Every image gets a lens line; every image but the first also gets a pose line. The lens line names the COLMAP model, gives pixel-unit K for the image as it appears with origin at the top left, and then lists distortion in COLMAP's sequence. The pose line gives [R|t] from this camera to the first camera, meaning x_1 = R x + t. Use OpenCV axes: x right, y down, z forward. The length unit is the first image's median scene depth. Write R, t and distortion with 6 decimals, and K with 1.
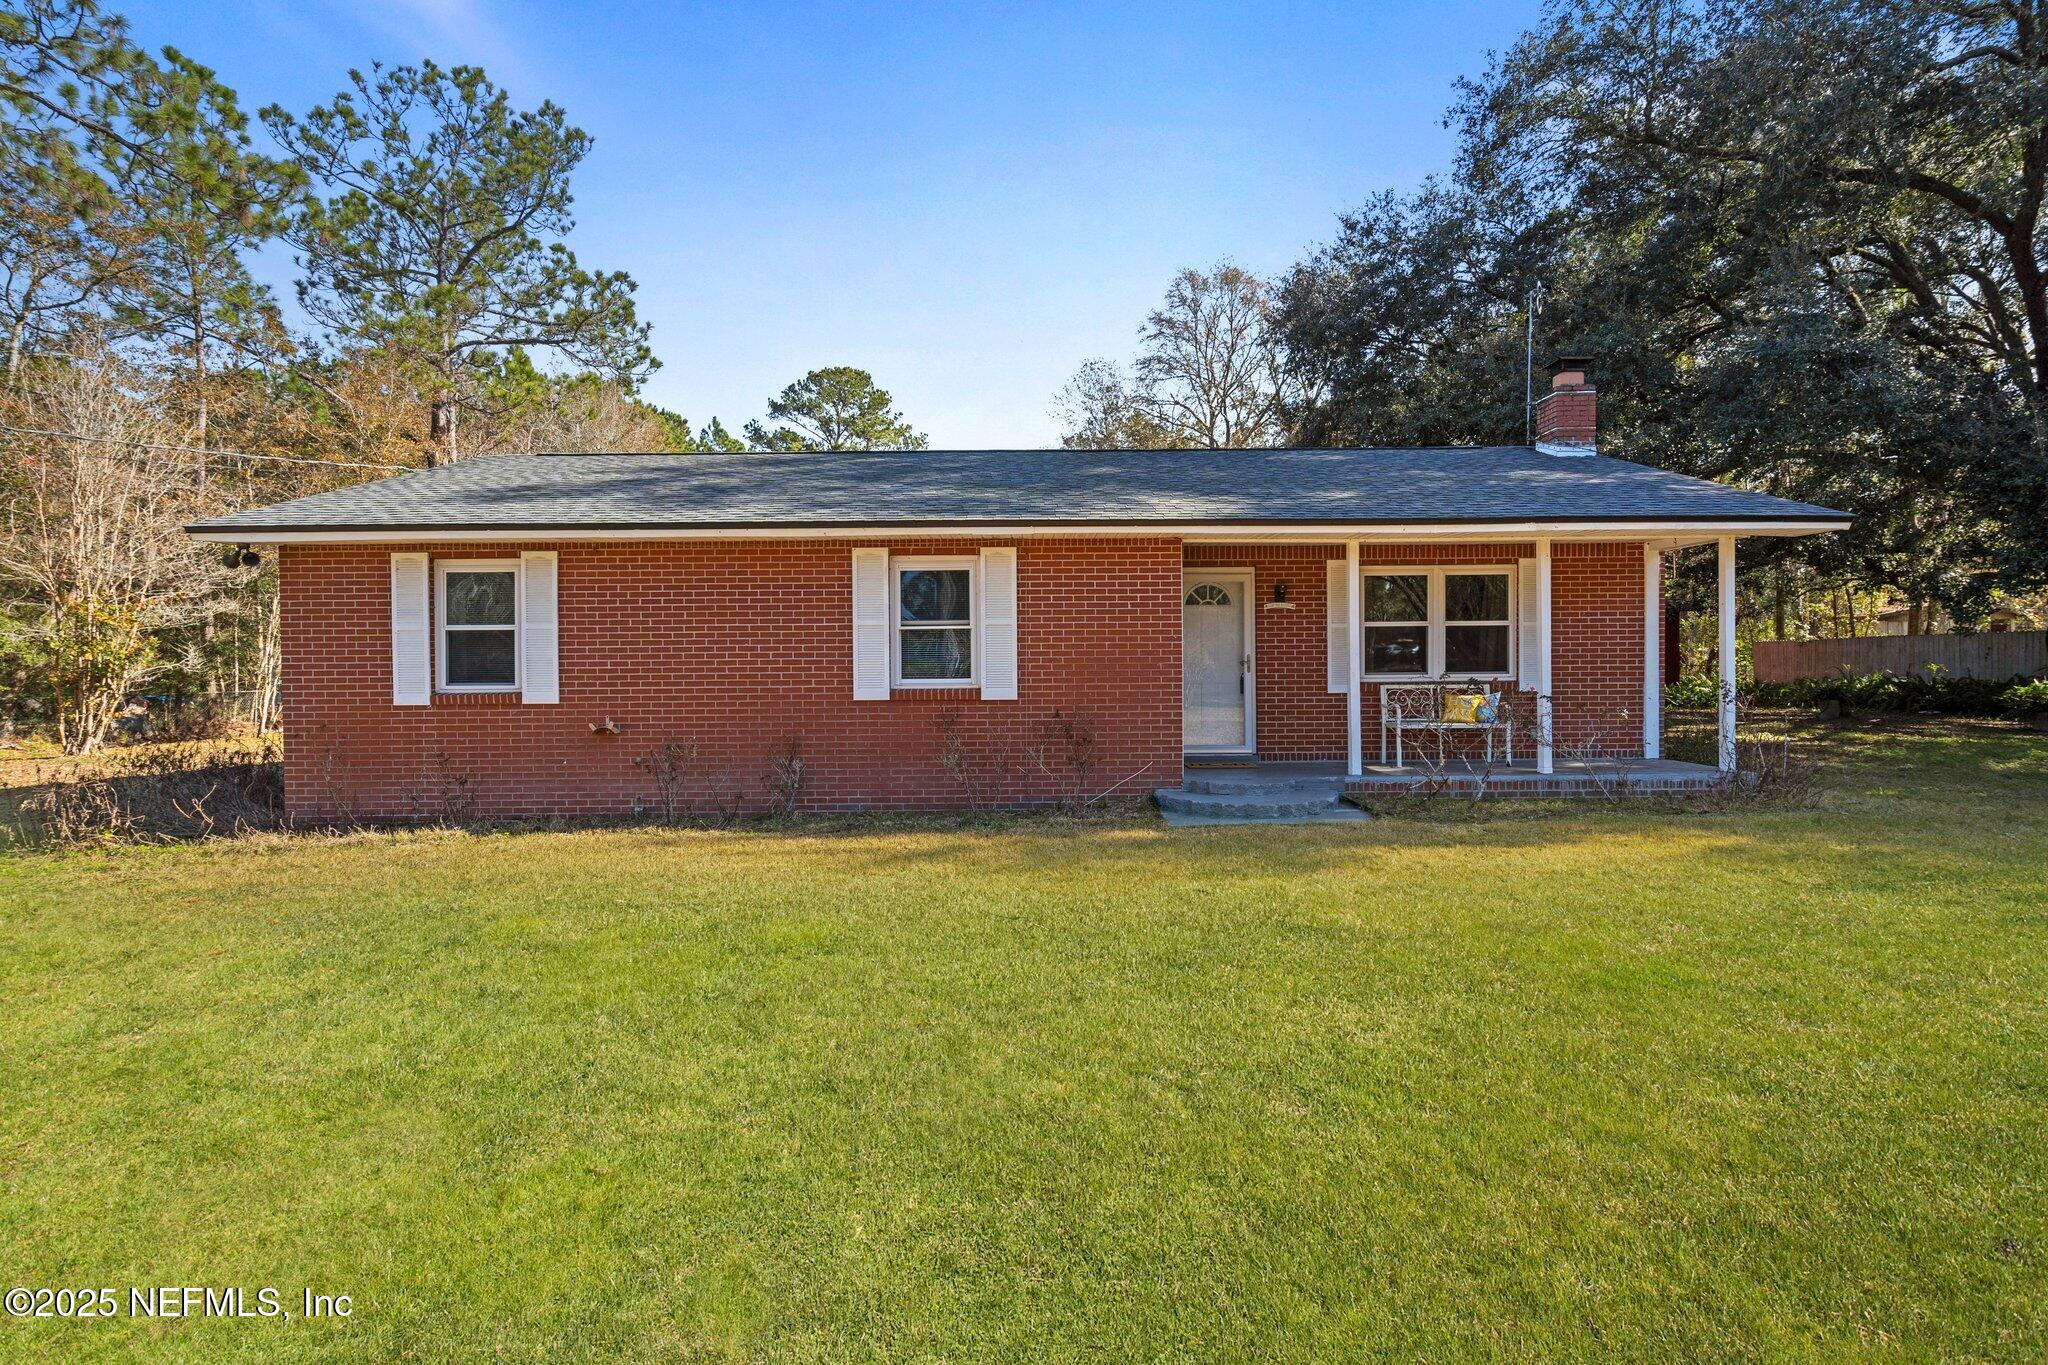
lens RADIAL K [[1041.1, 0, 1023.5], [0, 1041.1, 676.5], [0, 0, 1]] dist [0.005167, 0.000714]
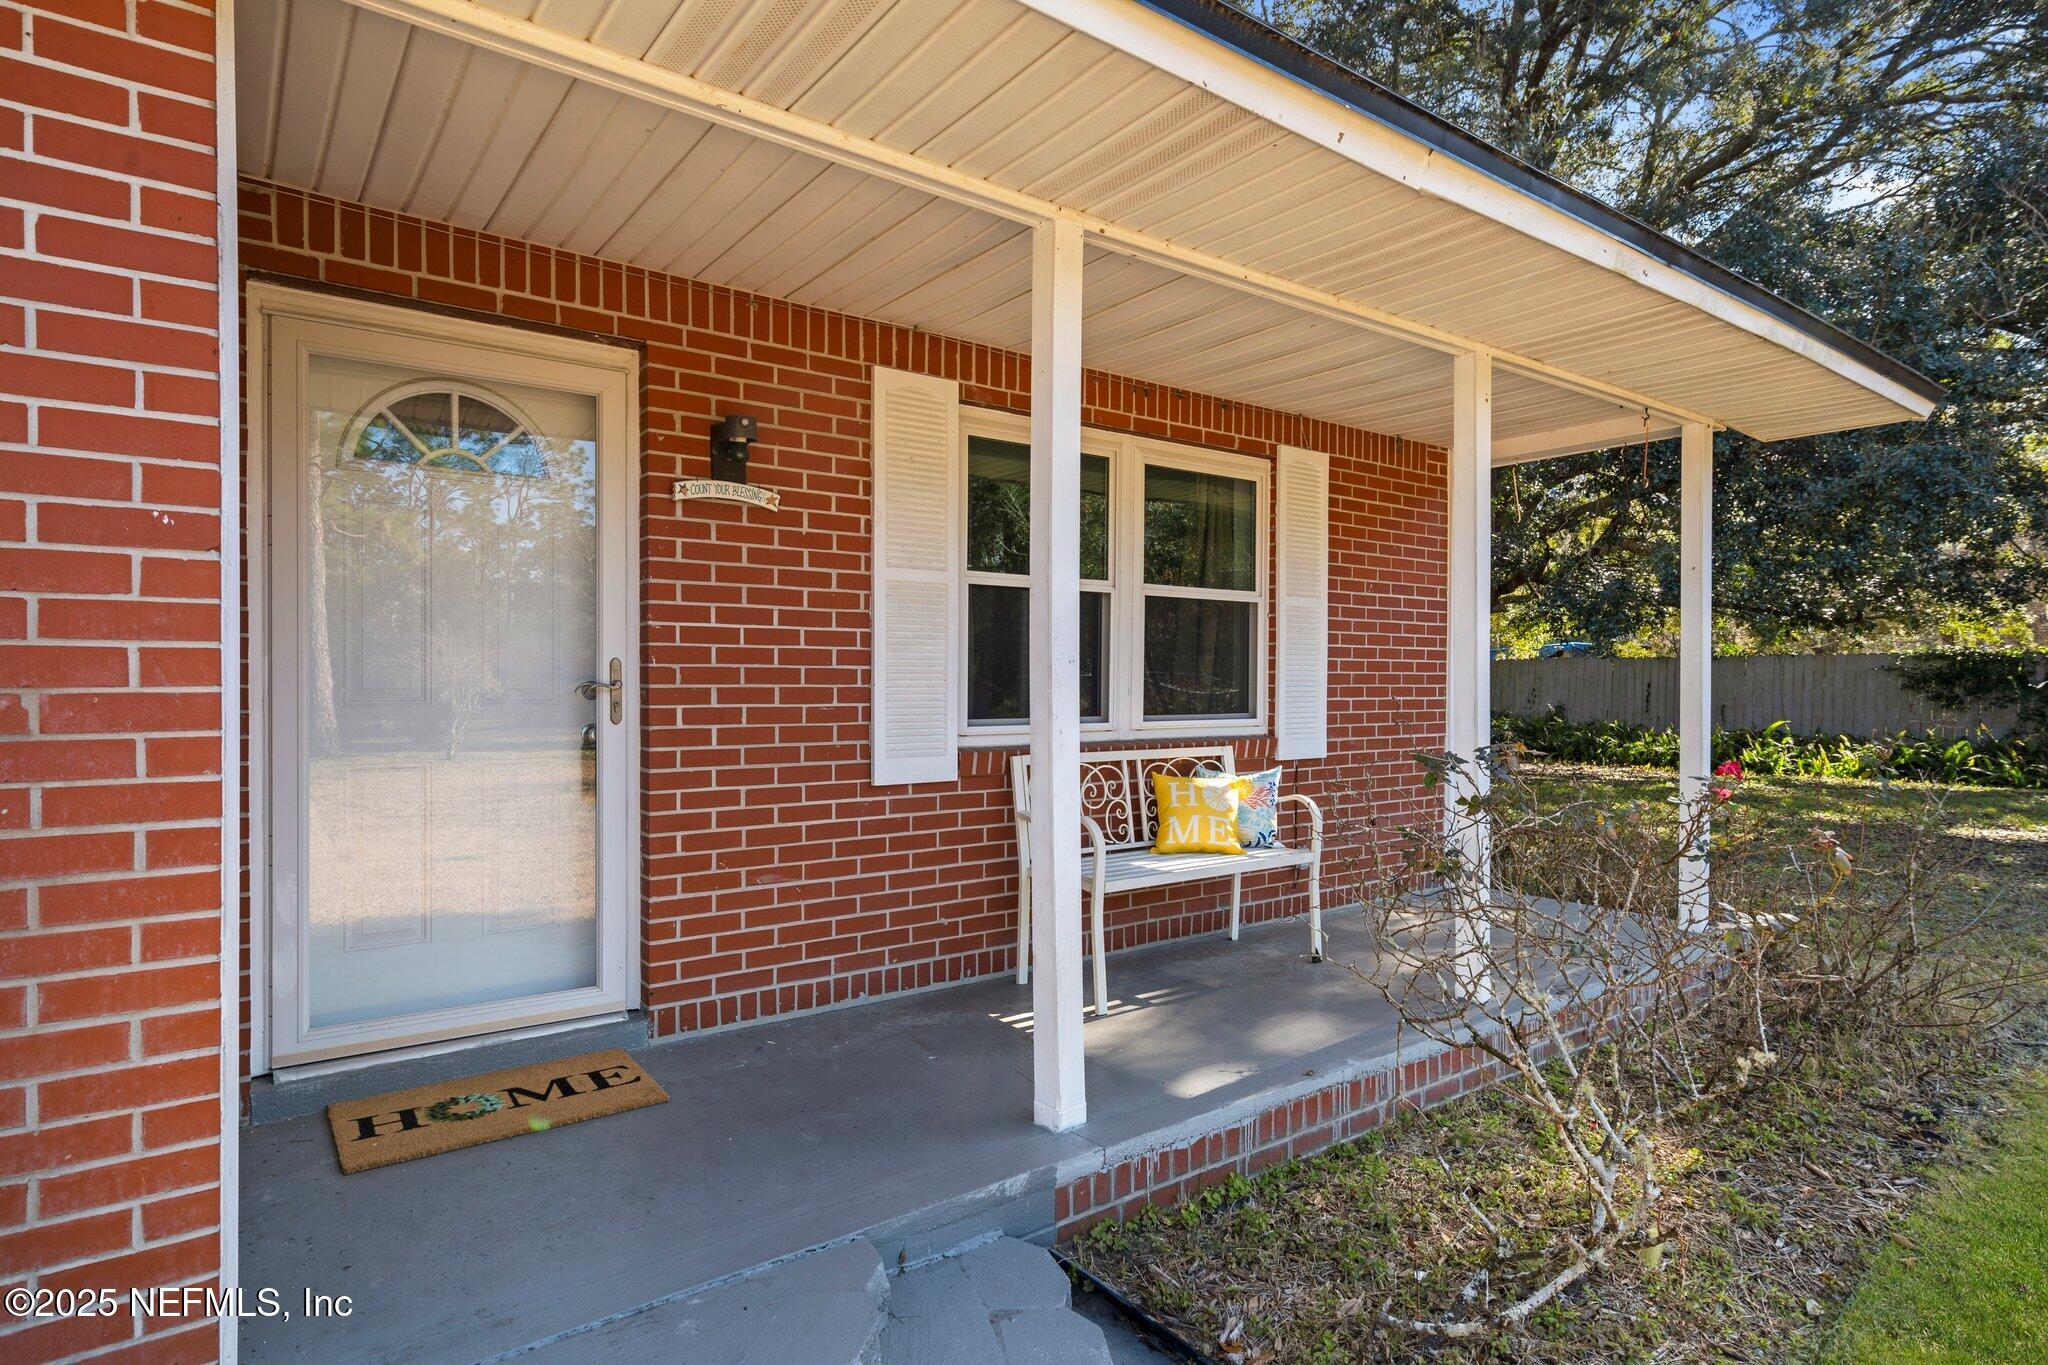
lens RADIAL K [[1064.8, 0, 1024.0], [0, 1064.8, 682.5], [0, 0, 1]] dist [-0.000755, -0.000070]
pose [[0.803276, 0.008244, 0.595550, 0.135737], [-0.006143, 0.999966, -0.005557, -0.014300], [-0.595575, 0.000806, 0.803299, 0.710101]]
